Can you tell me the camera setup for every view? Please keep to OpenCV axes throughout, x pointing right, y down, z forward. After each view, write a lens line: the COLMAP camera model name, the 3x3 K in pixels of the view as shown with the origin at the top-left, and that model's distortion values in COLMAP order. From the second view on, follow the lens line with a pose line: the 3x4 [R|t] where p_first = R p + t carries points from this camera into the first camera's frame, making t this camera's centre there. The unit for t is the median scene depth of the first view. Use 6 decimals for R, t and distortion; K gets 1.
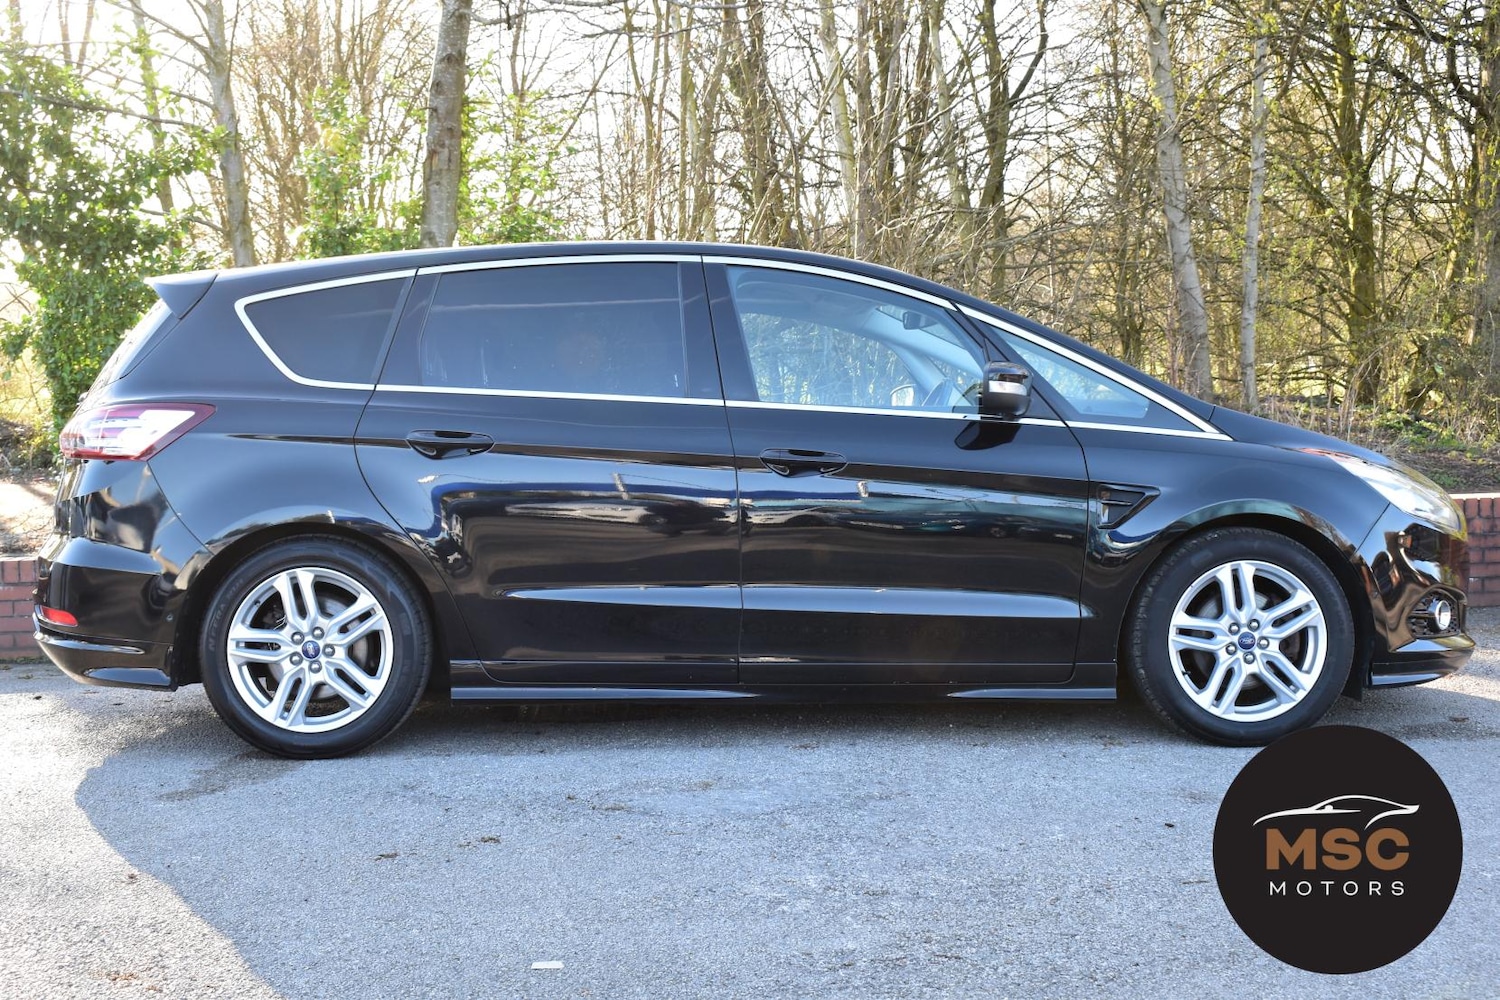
lens RADIAL K [[1873.0, 0, 751.9], [0, 1873.0, 497.0], [0, 0, 1]] dist [-0.009117, 0.000000]
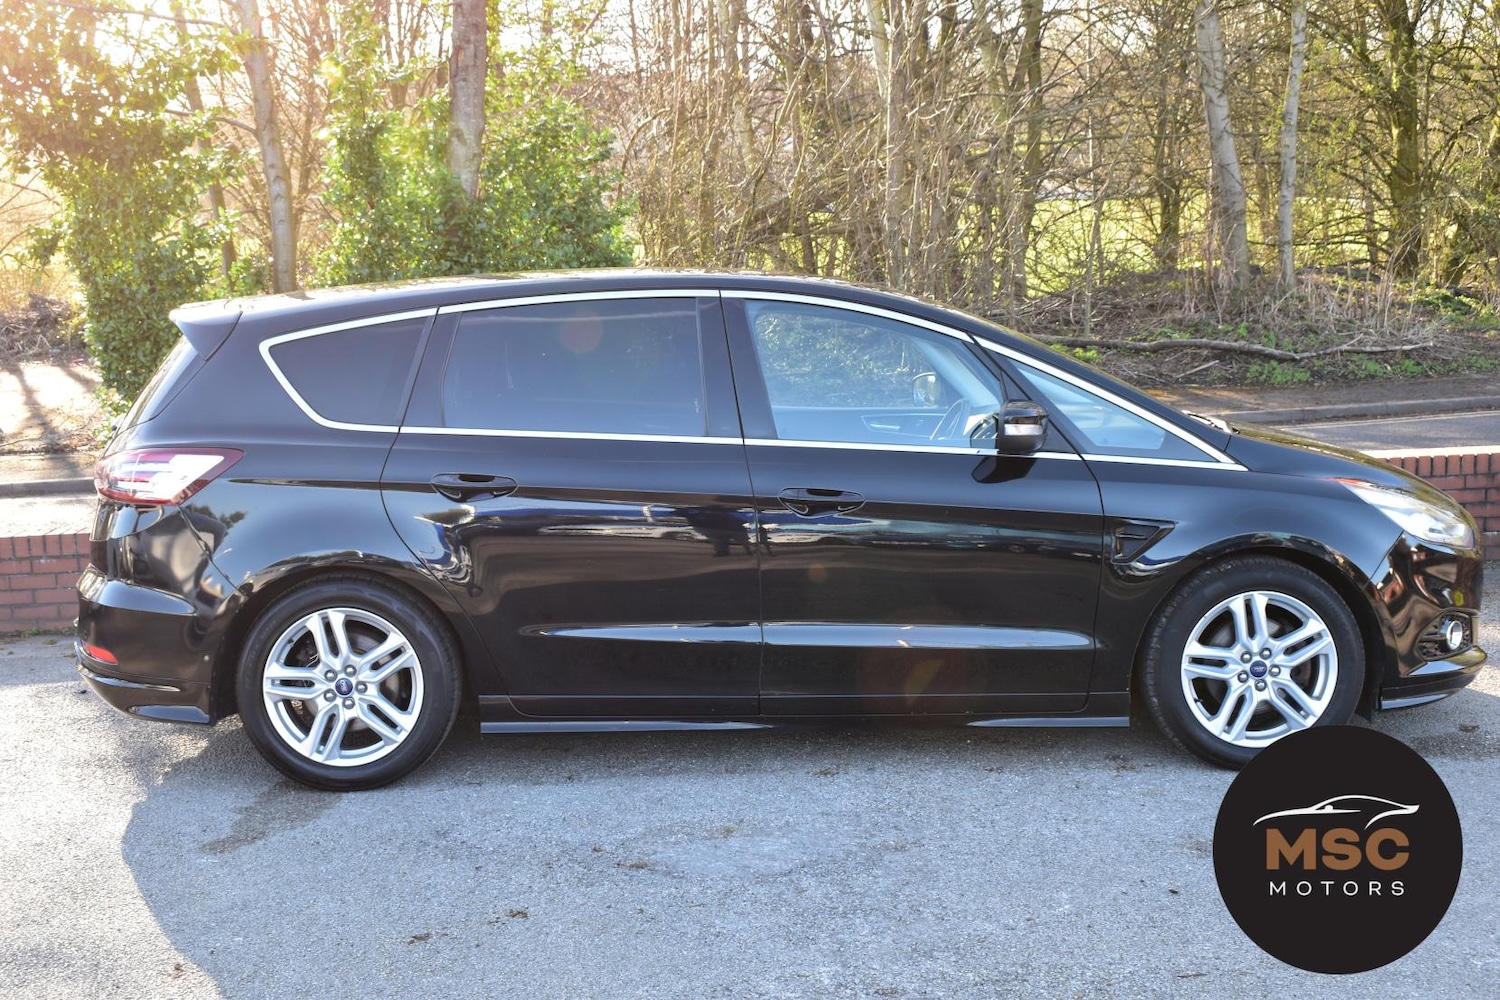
lens RADIAL K [[1873.0, 0, 753.9], [0, 1873.0, 502.5], [0, 0, 1]] dist [-0.009117, 0.000000]
pose [[0.999770, -0.007412, -0.020101, 0.011045], [0.009279, 0.995488, 0.094434, -0.112098], [0.019310, -0.094599, 0.995328, -0.010656]]
